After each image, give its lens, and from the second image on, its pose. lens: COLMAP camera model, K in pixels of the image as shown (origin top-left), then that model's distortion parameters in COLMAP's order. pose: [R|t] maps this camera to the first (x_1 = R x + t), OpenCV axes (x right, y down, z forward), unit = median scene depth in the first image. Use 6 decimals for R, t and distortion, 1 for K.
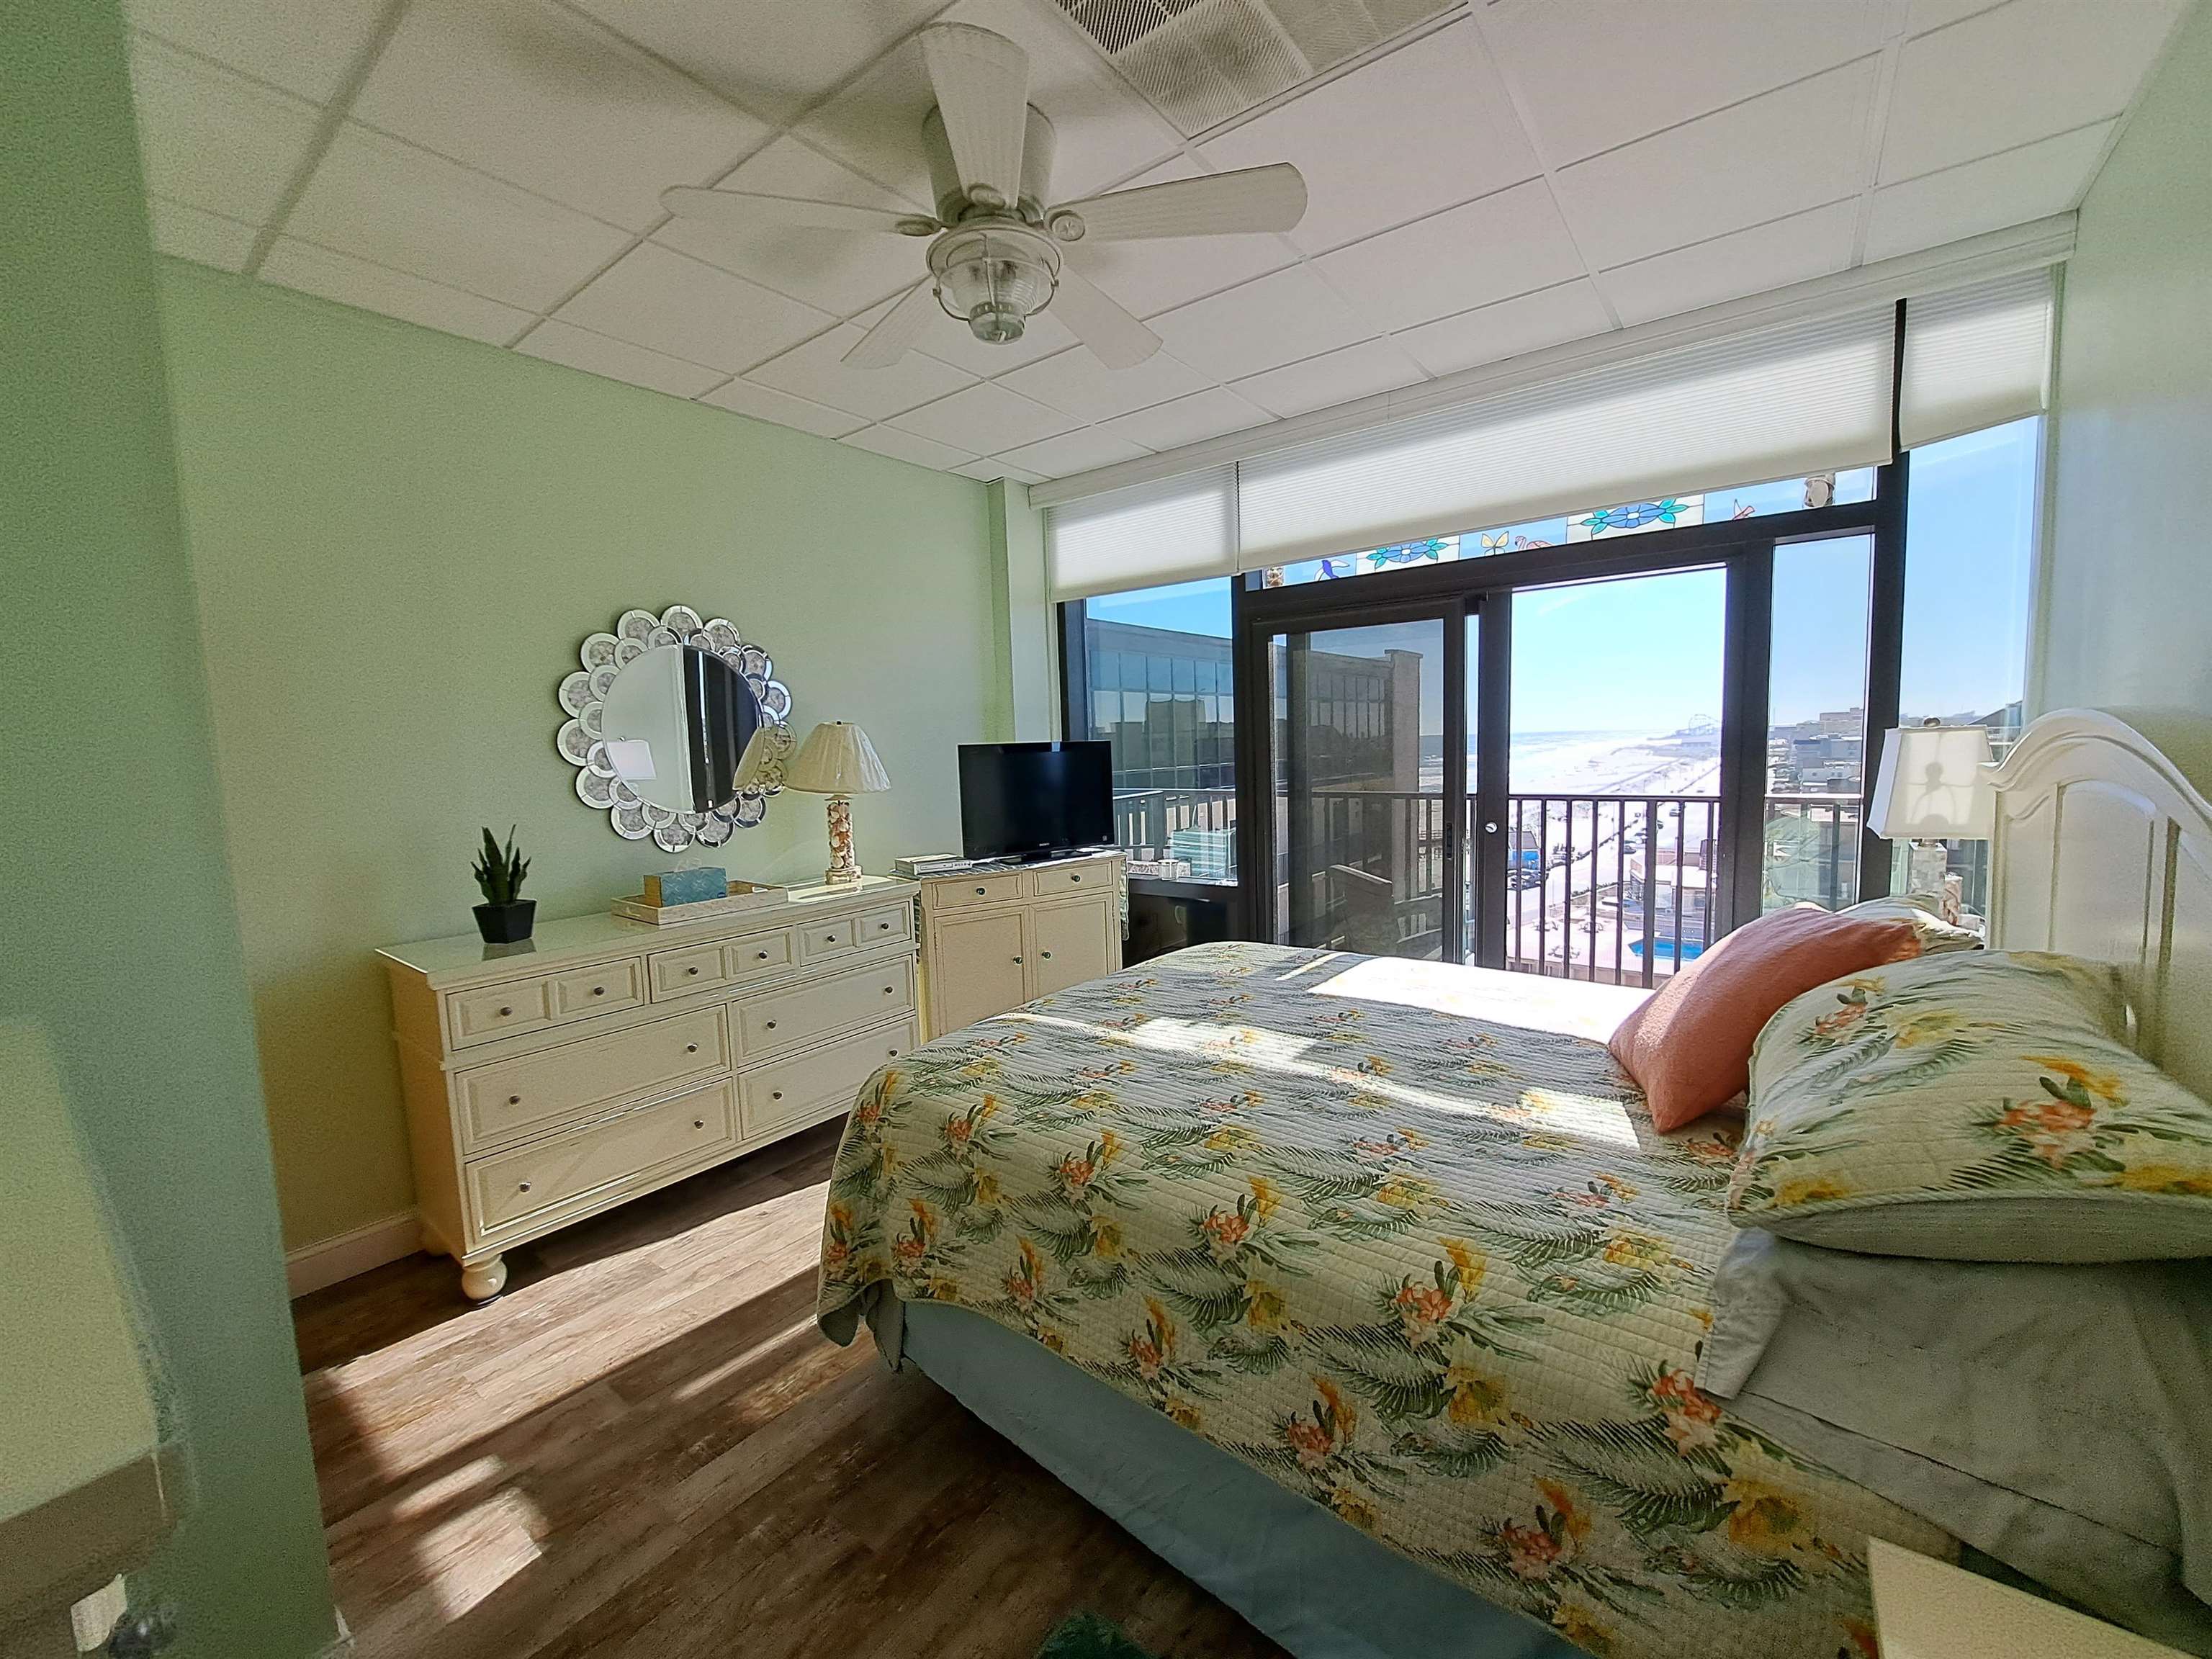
lens RADIAL K [[887.9, 0, 1083.6], [0, 887.9, 823.5], [0, 0, 1]] dist [-0.022259, -0.000151]
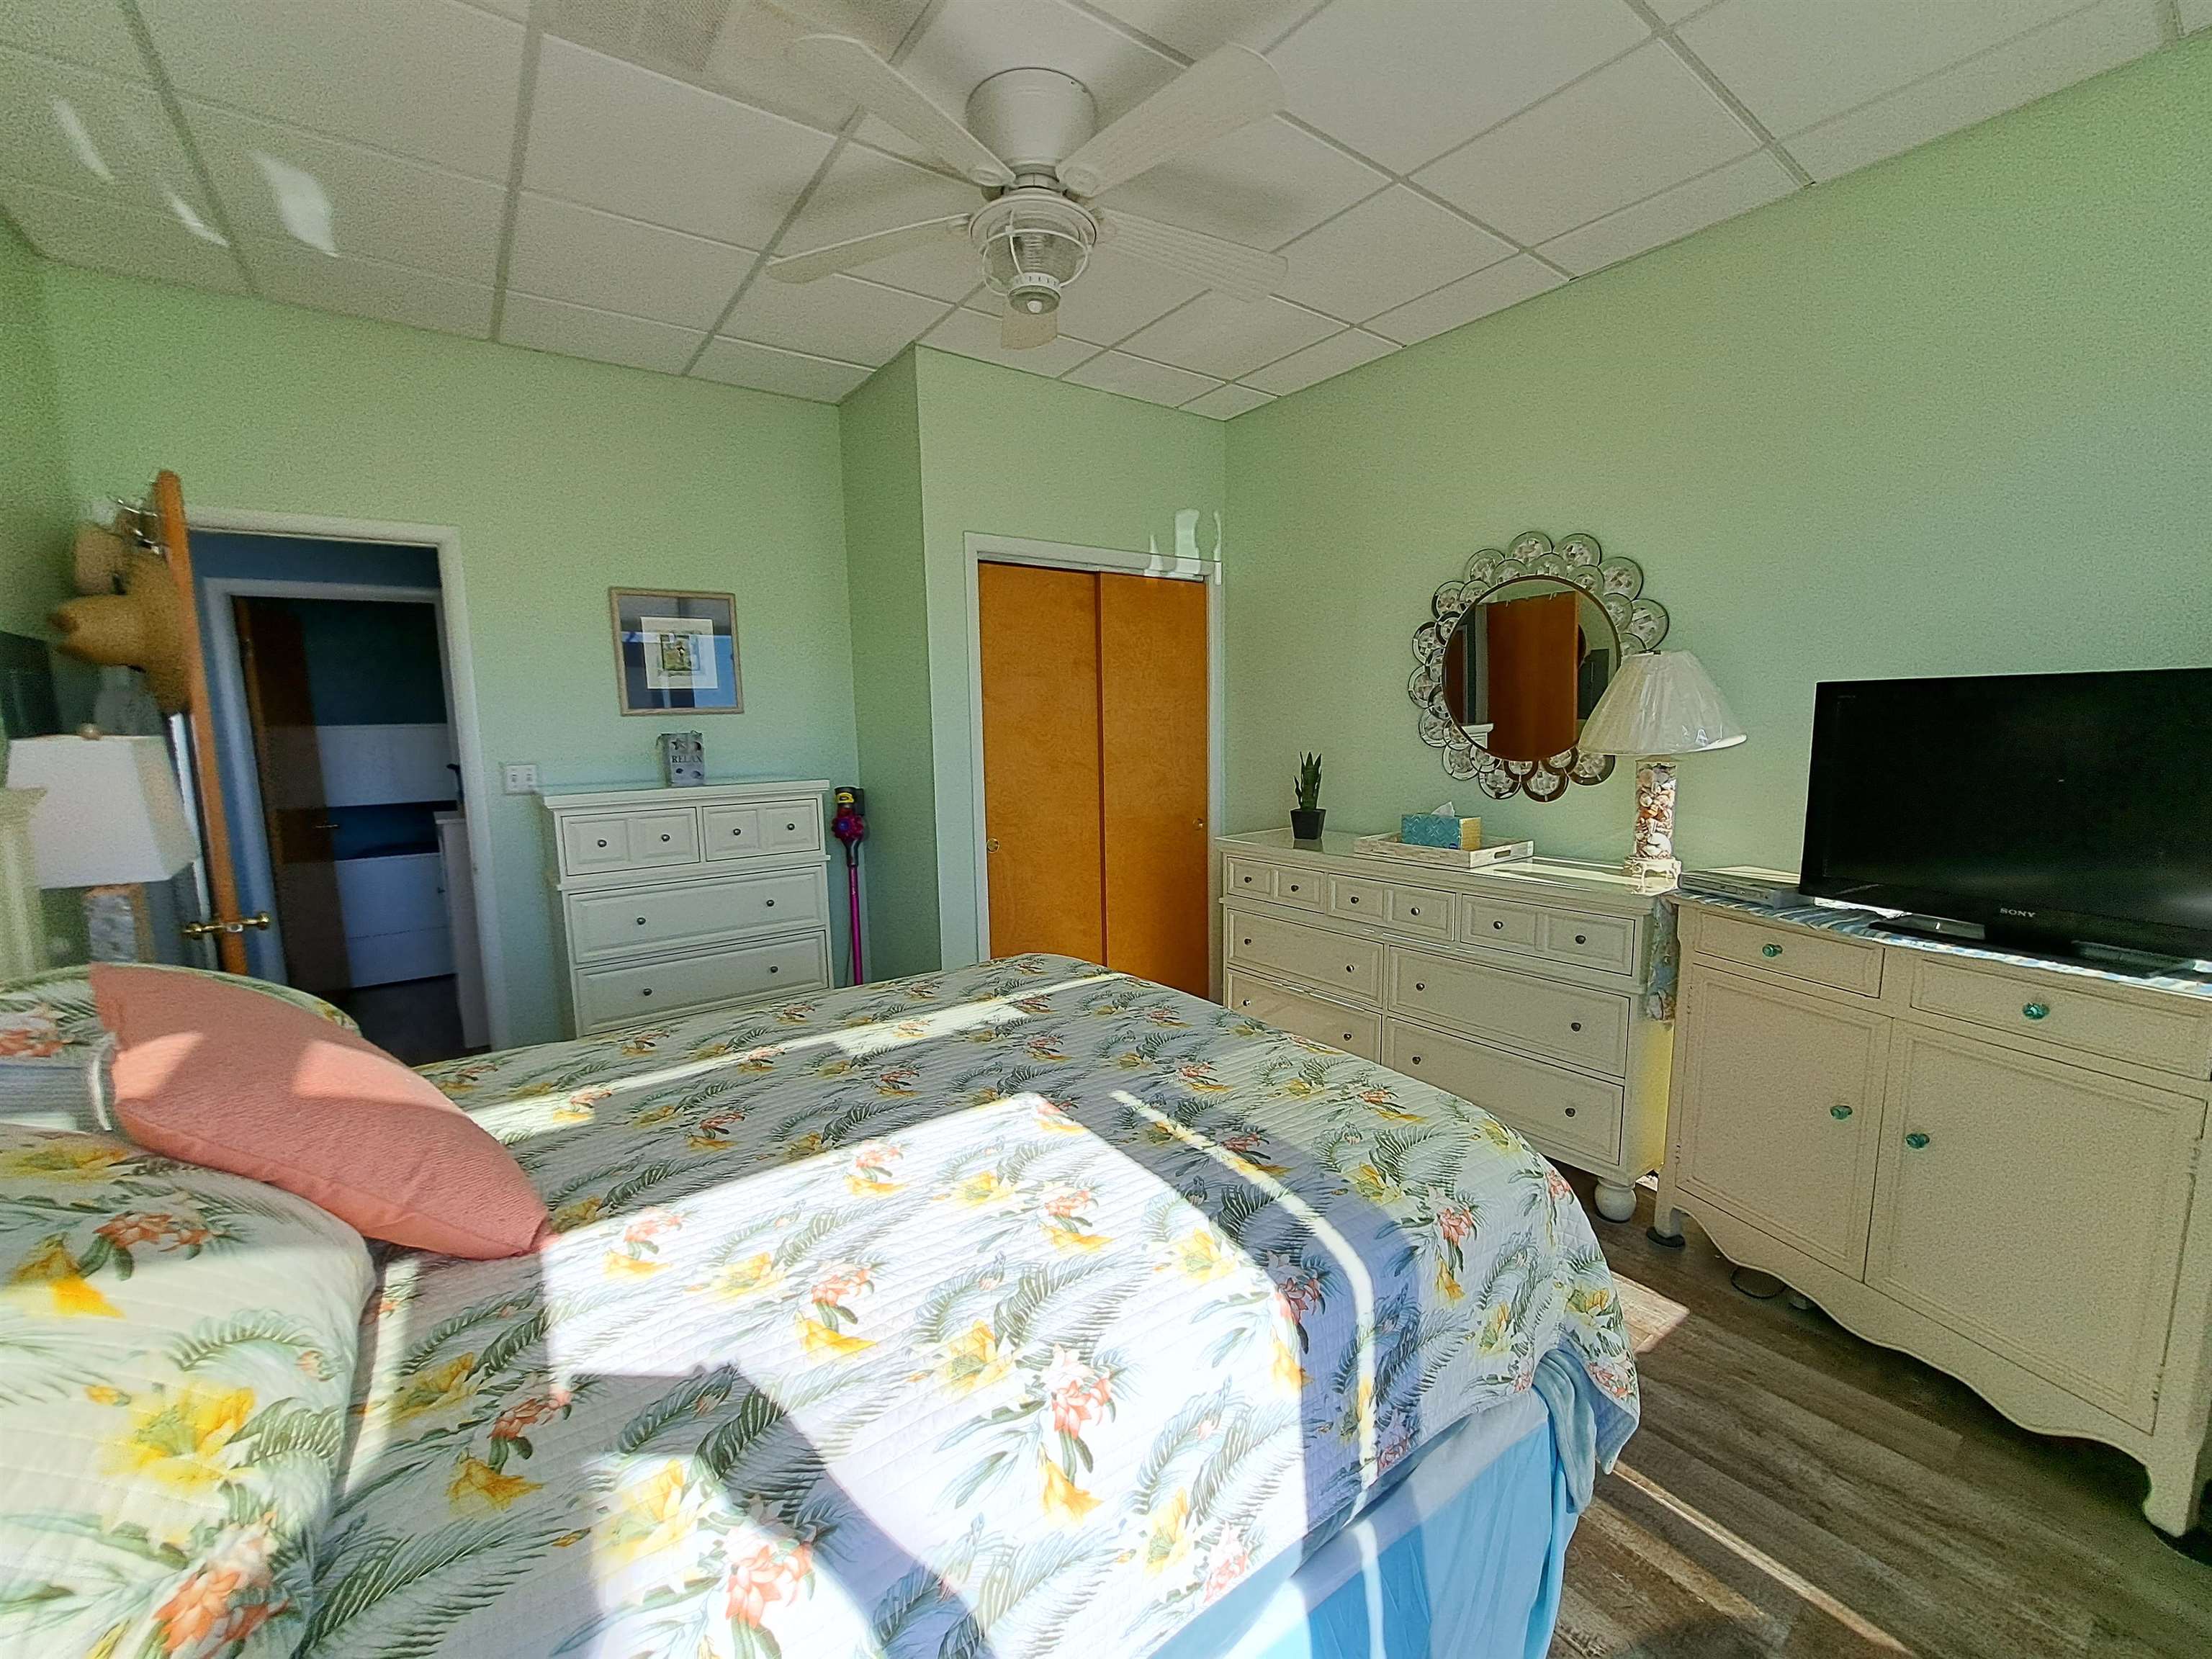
lens RADIAL K [[887.9, 0, 1087.7], [0, 887.9, 830.4], [0, 0, 1]] dist [-0.022259, -0.000151]
pose [[-0.265027, 0.158246, -0.951167, 0.840664], [-0.059307, 0.981898, 0.179884, -0.118030], [0.962415, 0.104085, -0.250844, 1.206791]]
